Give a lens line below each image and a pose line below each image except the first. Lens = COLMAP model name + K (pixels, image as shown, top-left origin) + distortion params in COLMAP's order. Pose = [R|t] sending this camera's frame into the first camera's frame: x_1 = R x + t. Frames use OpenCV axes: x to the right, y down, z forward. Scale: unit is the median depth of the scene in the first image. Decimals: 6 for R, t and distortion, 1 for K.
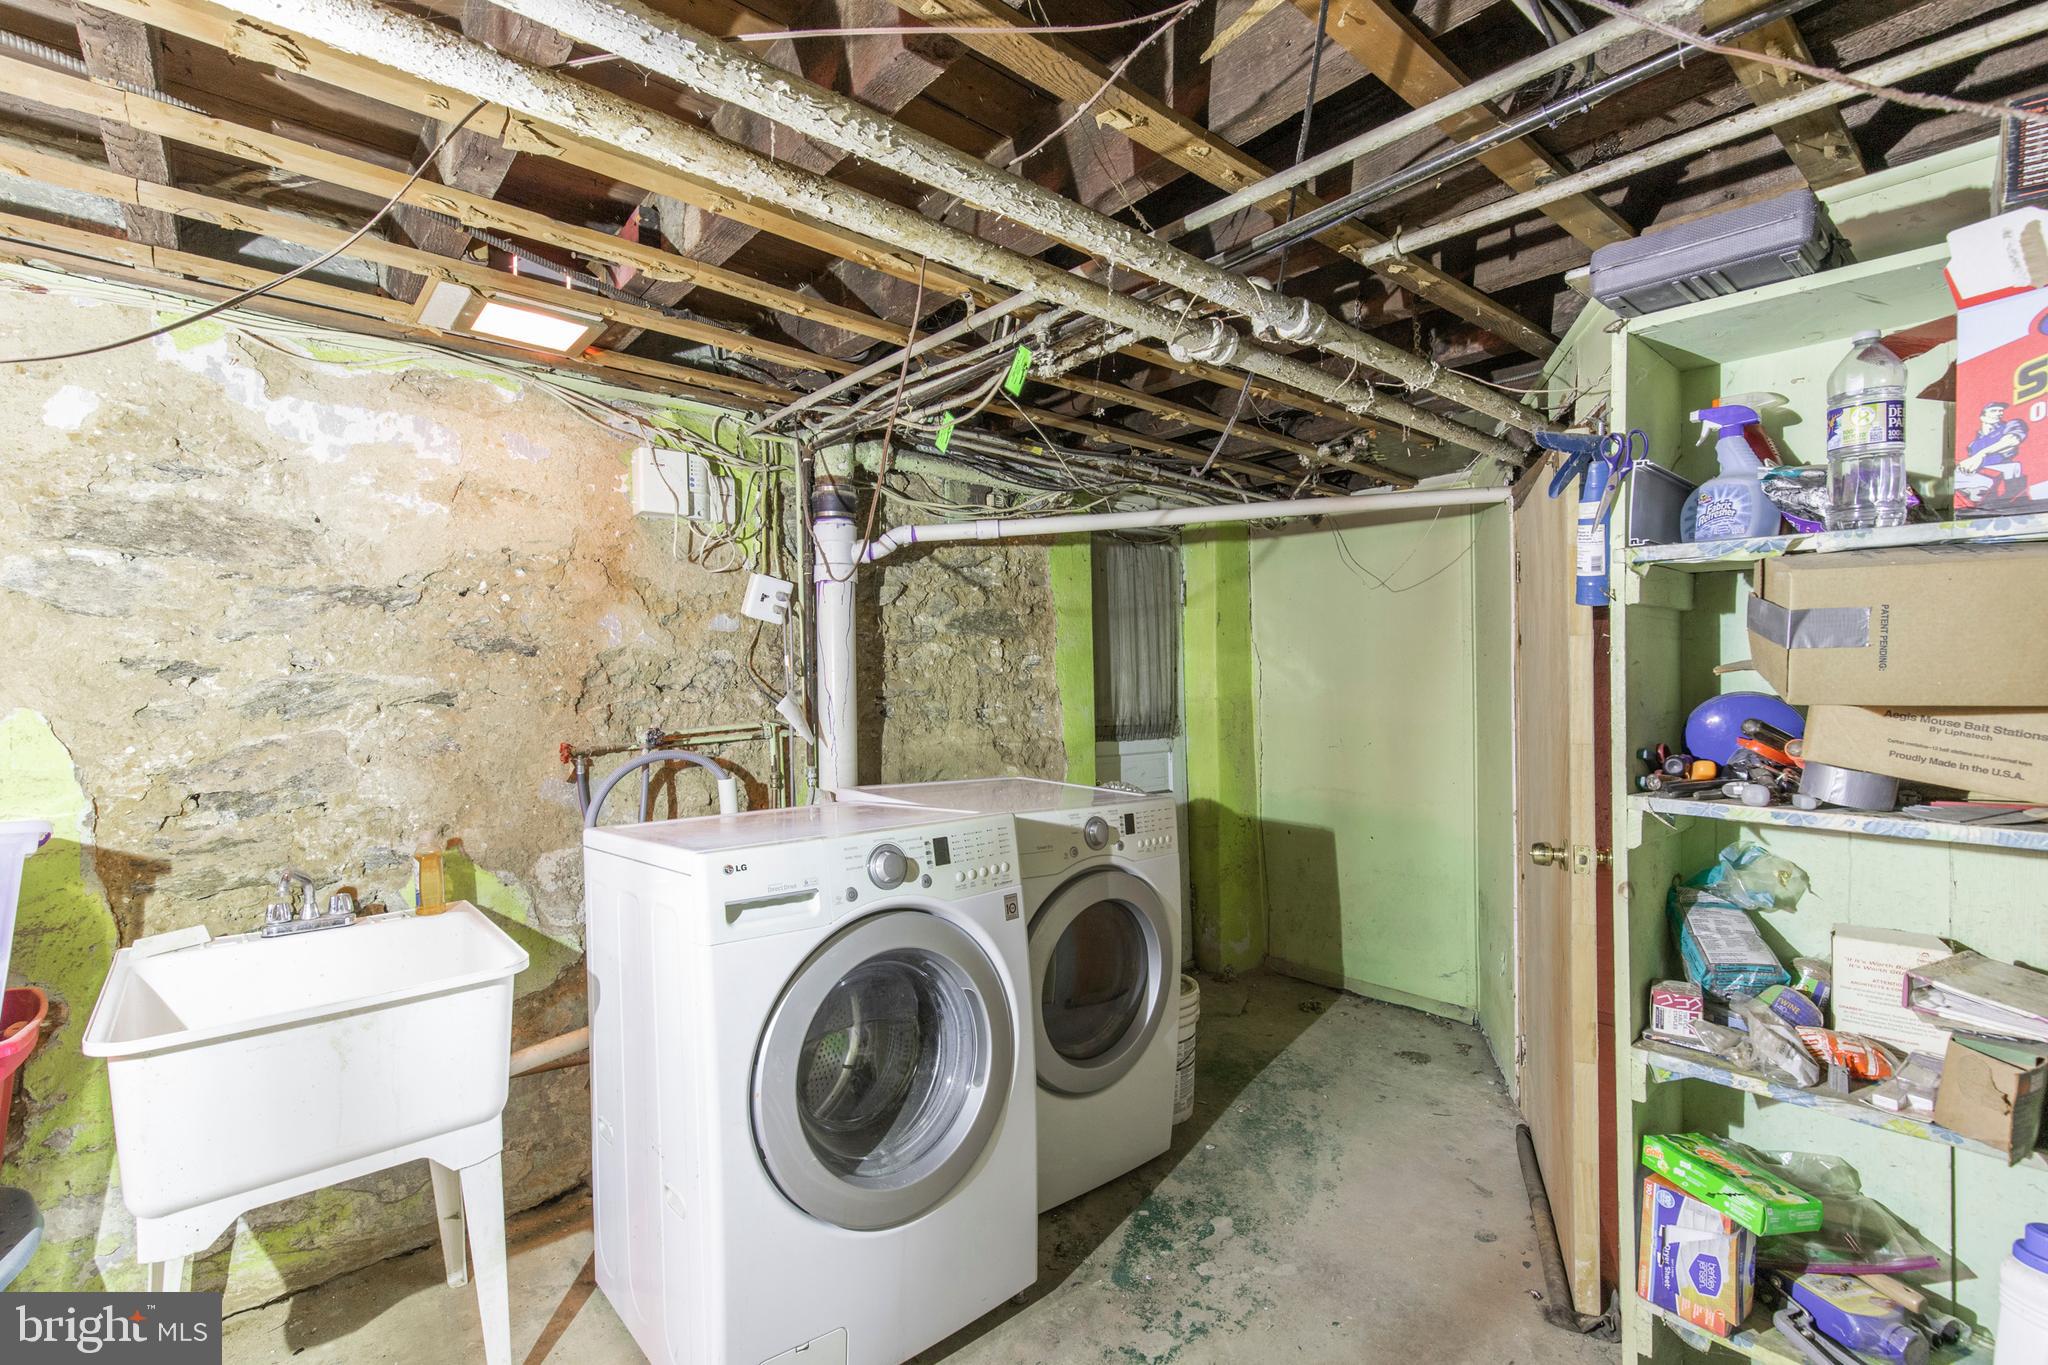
lens RADIAL K [[925.9, 0, 1015.1], [0, 925.9, 683.1], [0, 0, 1]] dist [0.007050, -0.001714]
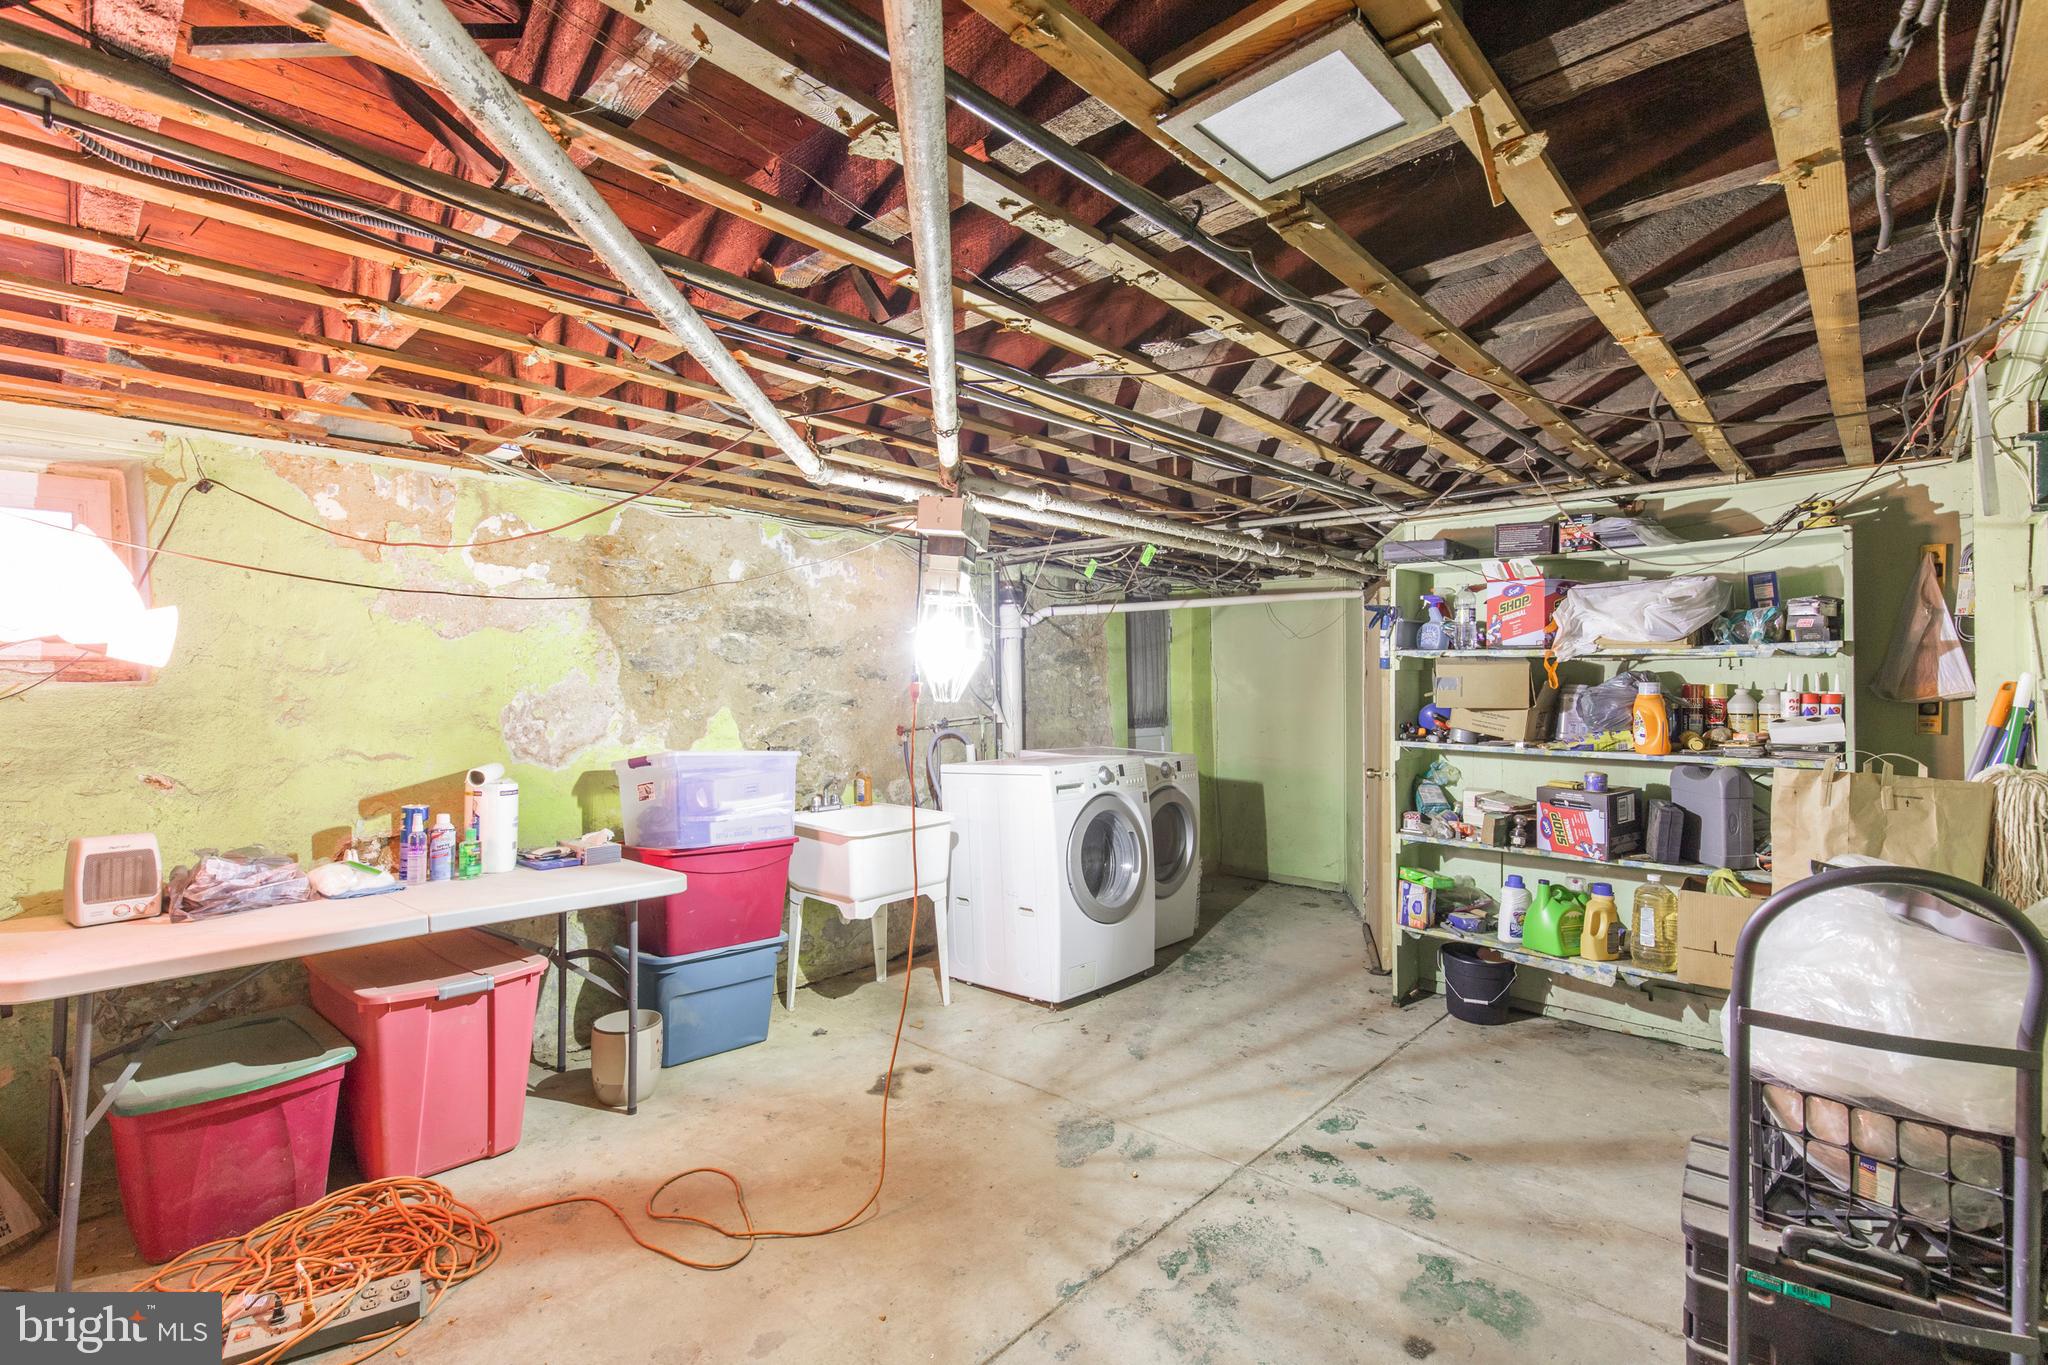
lens RADIAL K [[925.9, 0, 1029.9], [0, 925.9, 681.2], [0, 0, 1]] dist [0.007050, -0.001714]
pose [[0.991812, 0.007064, 0.127510, -0.517965], [-0.006833, 0.999974, -0.002254, -0.028061], [-0.127522, 0.001365, 0.991835, -1.076678]]
